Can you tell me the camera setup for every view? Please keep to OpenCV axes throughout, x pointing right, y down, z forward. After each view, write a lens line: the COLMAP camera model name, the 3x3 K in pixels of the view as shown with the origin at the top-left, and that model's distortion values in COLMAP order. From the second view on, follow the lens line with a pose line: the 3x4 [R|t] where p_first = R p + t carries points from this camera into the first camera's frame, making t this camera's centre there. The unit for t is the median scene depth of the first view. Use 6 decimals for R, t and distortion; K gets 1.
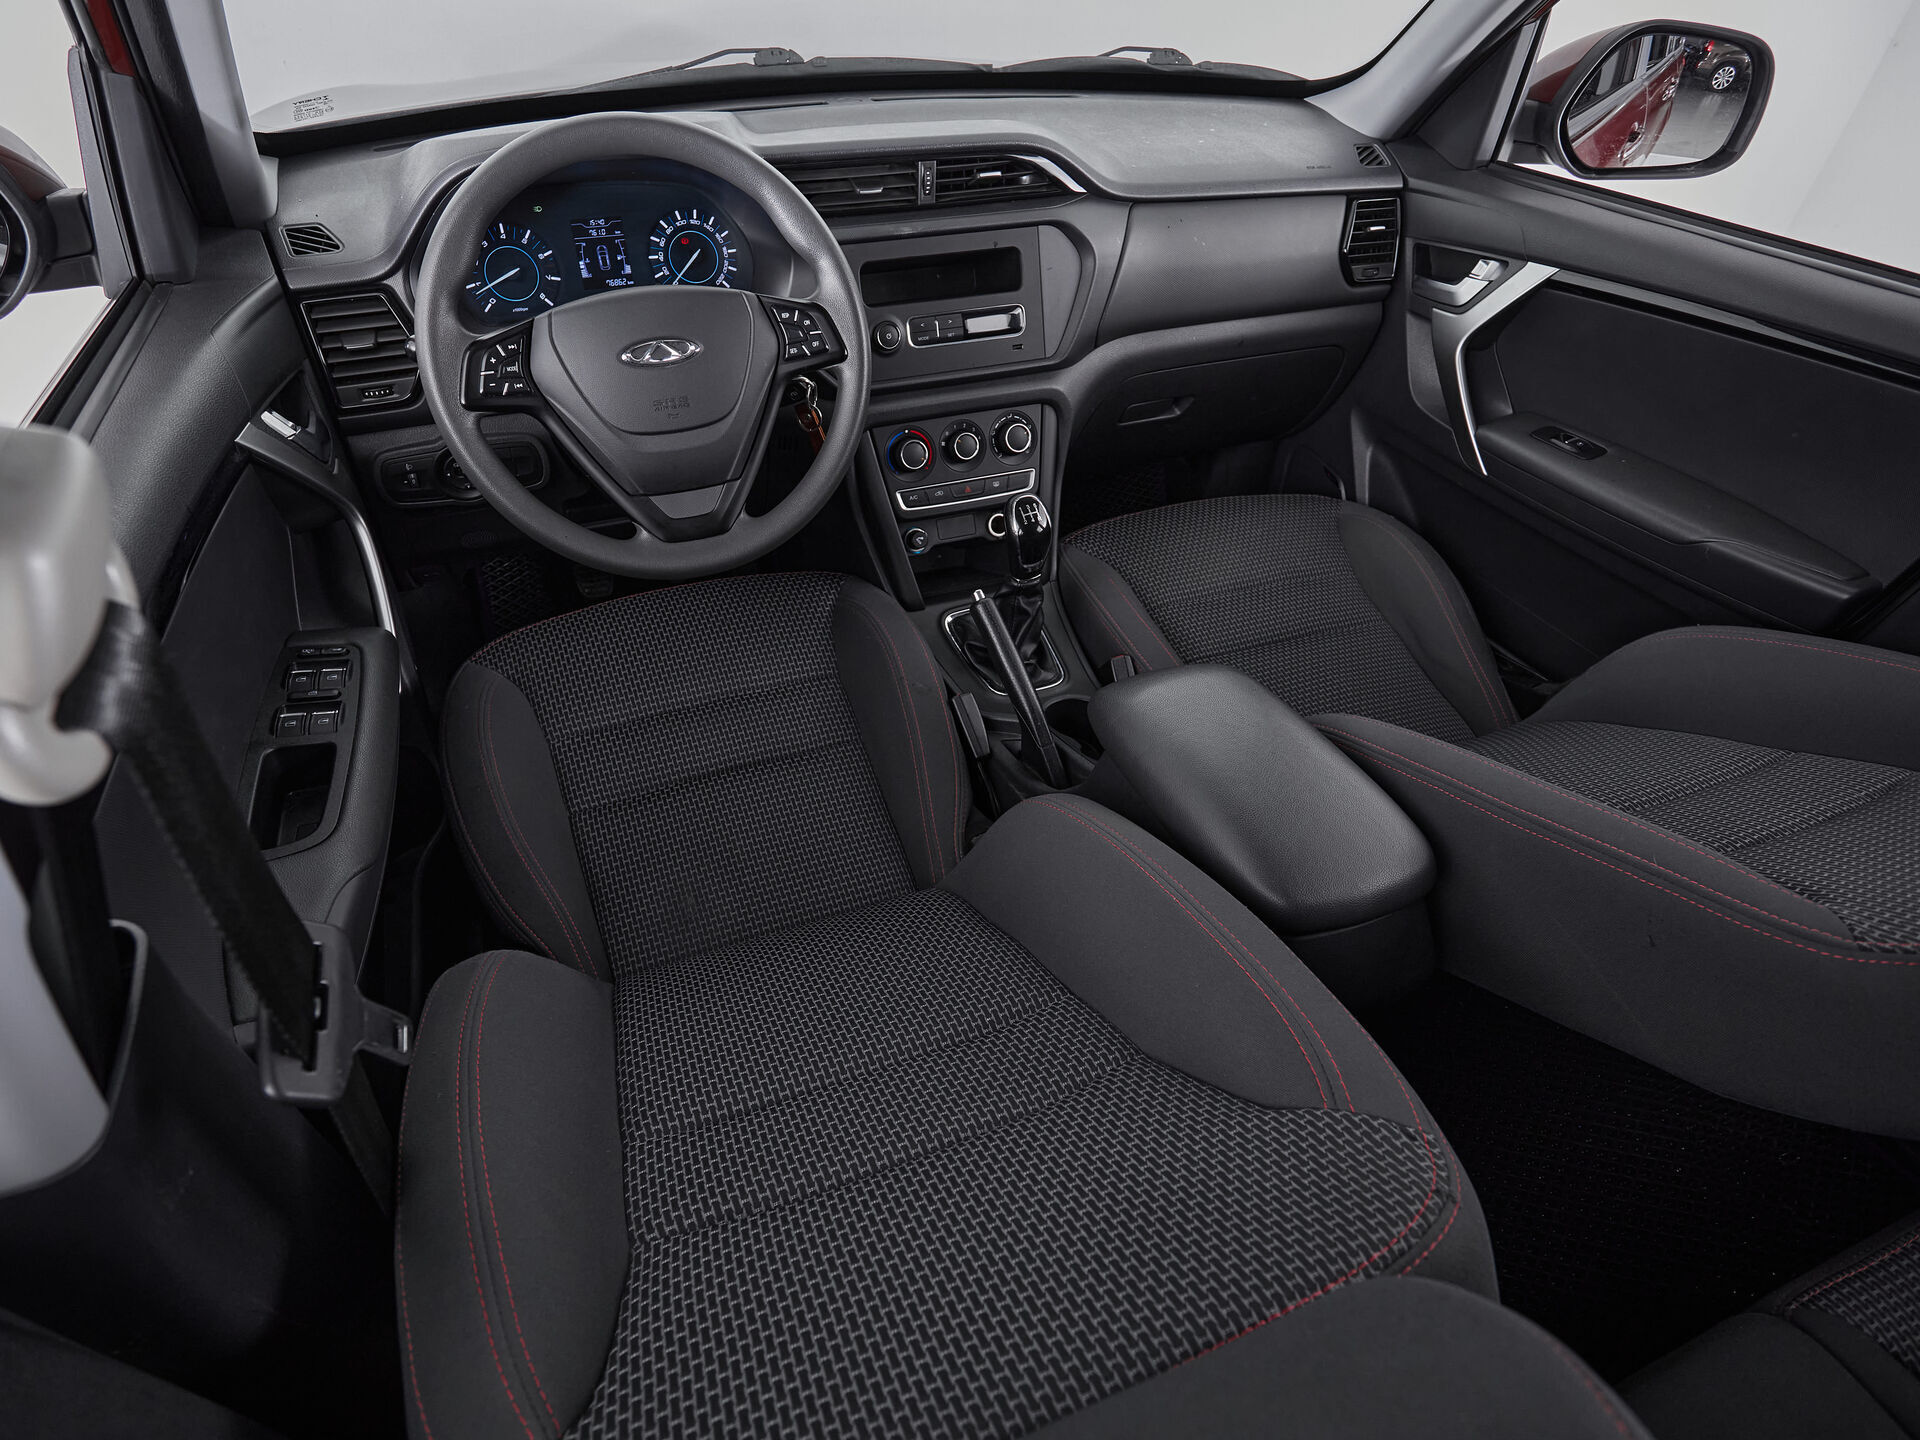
lens RADIAL K [[1072.9, 0, 954.2], [0, 1072.9, 714.8], [0, 0, 1]] dist [-0.002794, 0.000487]
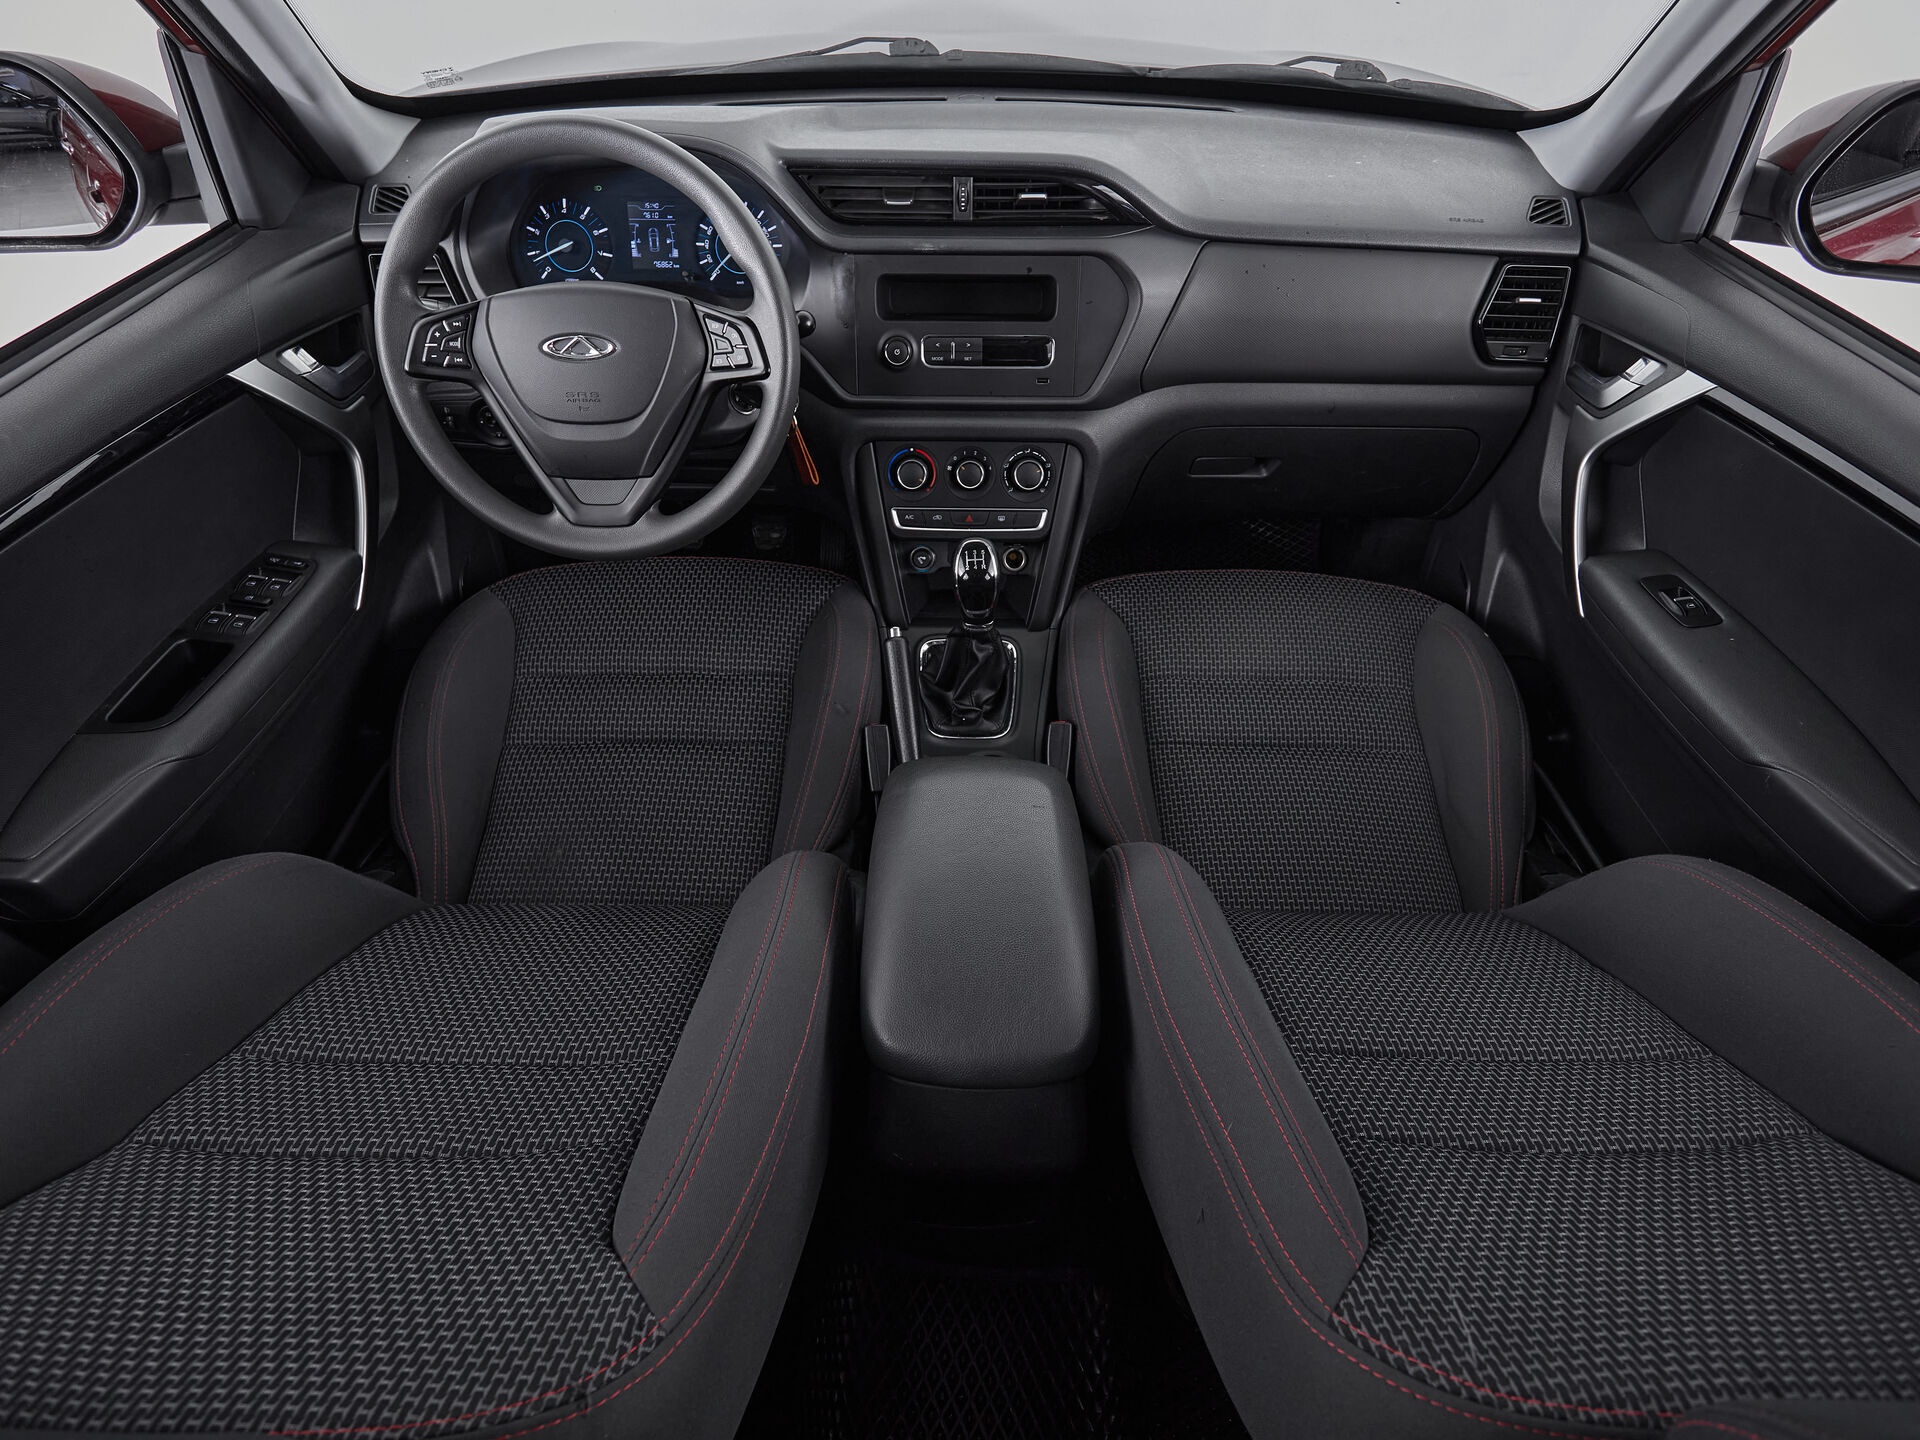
lens RADIAL K [[1072.9, 0, 975.6], [0, 1072.9, 727.4], [0, 0, 1]] dist [-0.002794, 0.000487]
pose [[0.926996, 0.243336, -0.285423, 0.354216], [-0.230147, 0.969910, 0.079419, -0.110191], [0.296160, -0.007932, 0.955105, 0.079185]]
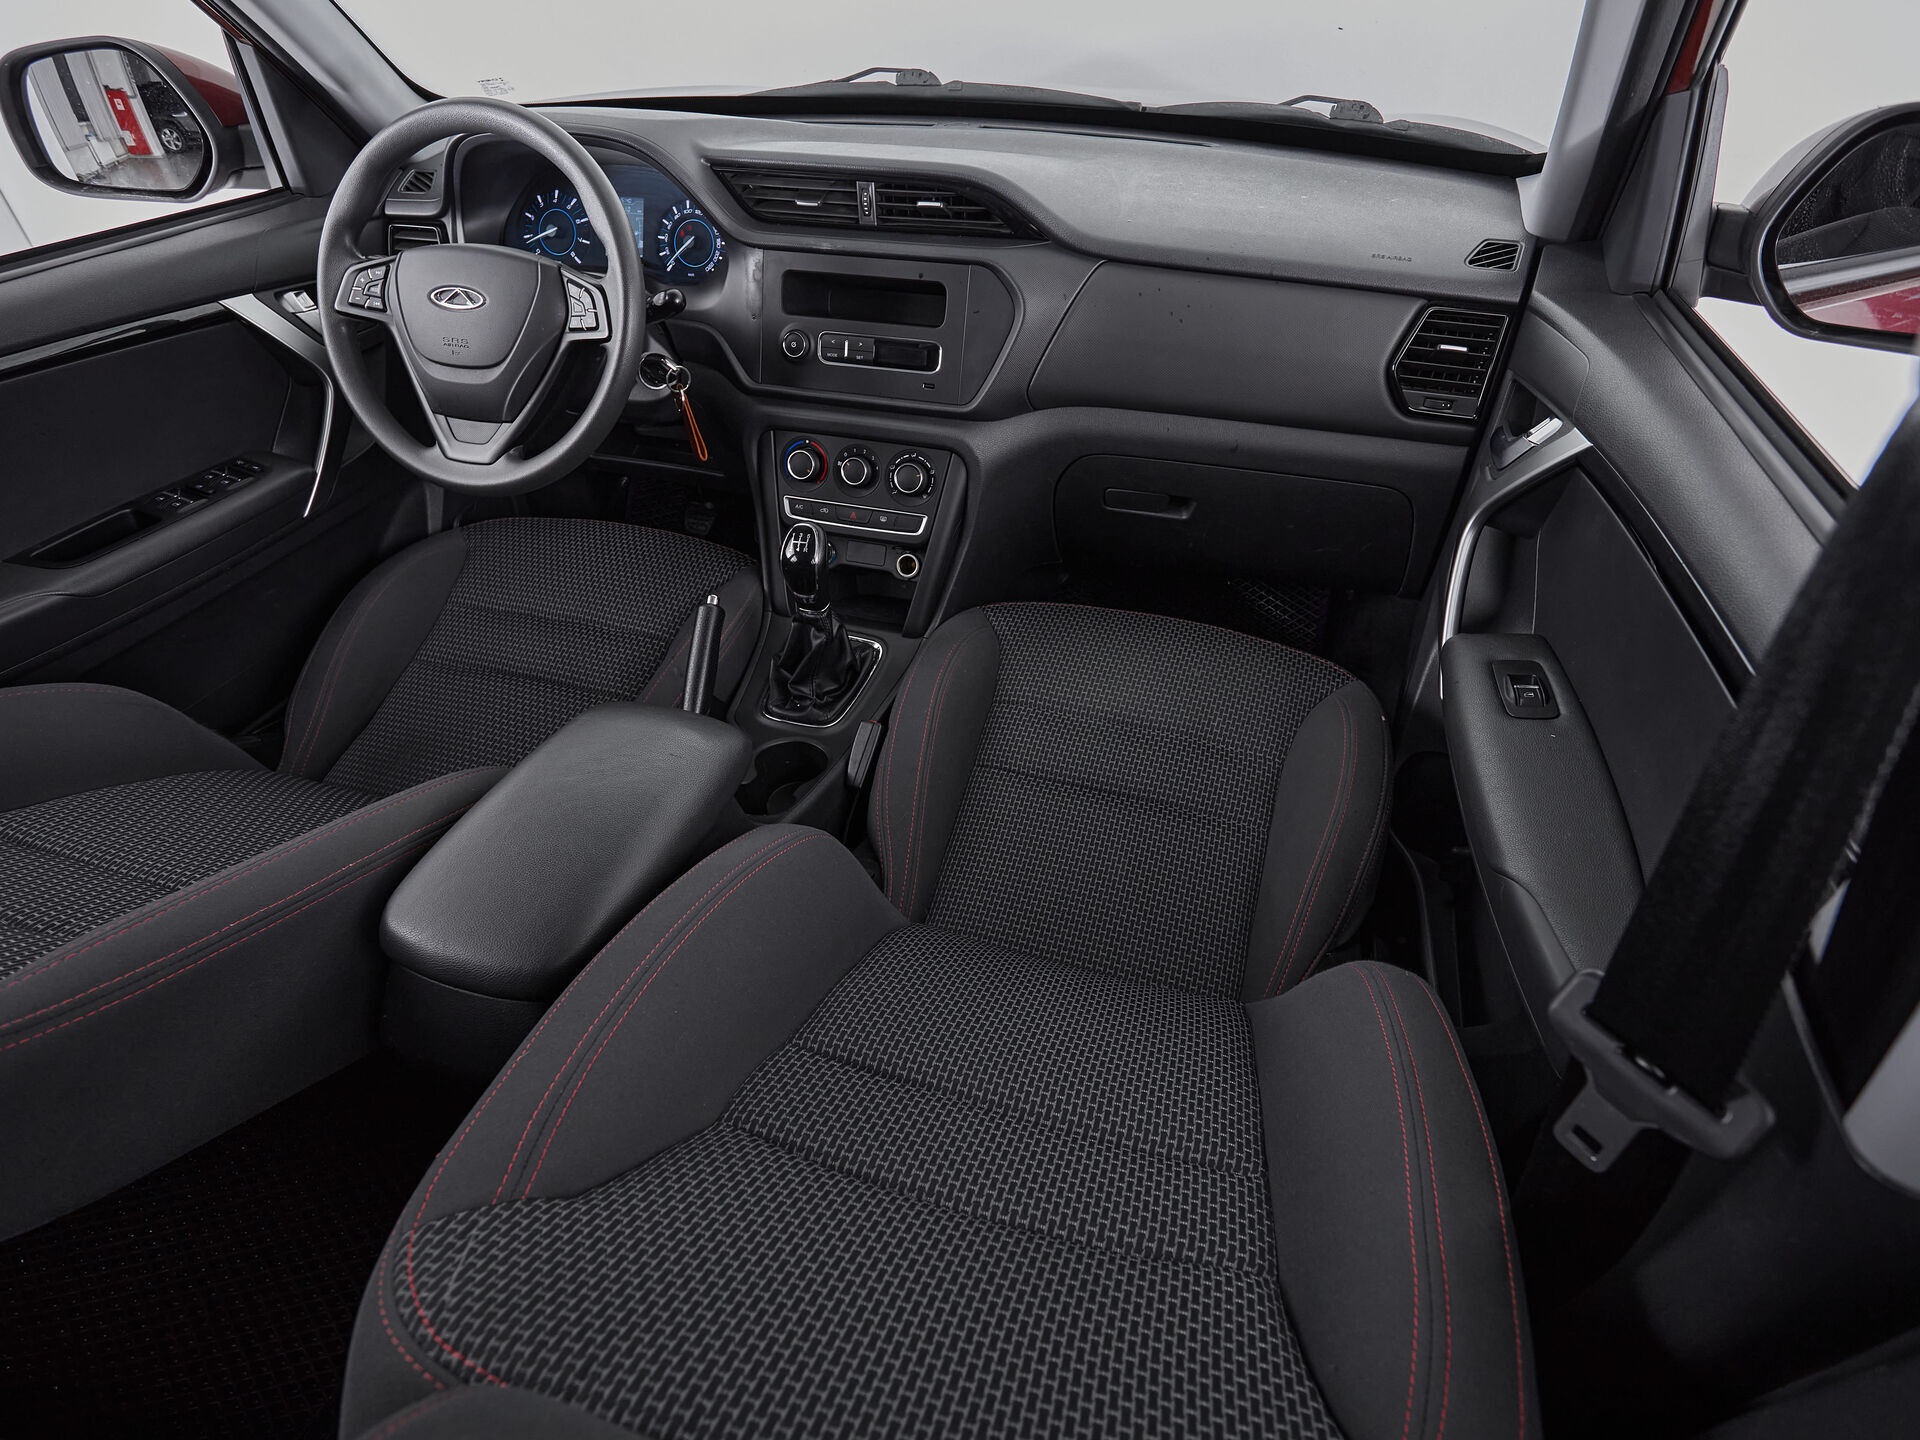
lens RADIAL K [[1072.9, 0, 962.5], [0, 1072.9, 718.8], [0, 0, 1]] dist [-0.002794, 0.000487]
pose [[0.770440, 0.368757, -0.520039, 0.695220], [-0.384180, 0.919531, 0.082870, -0.165304], [0.508752, 0.135942, 0.850113, 0.253440]]
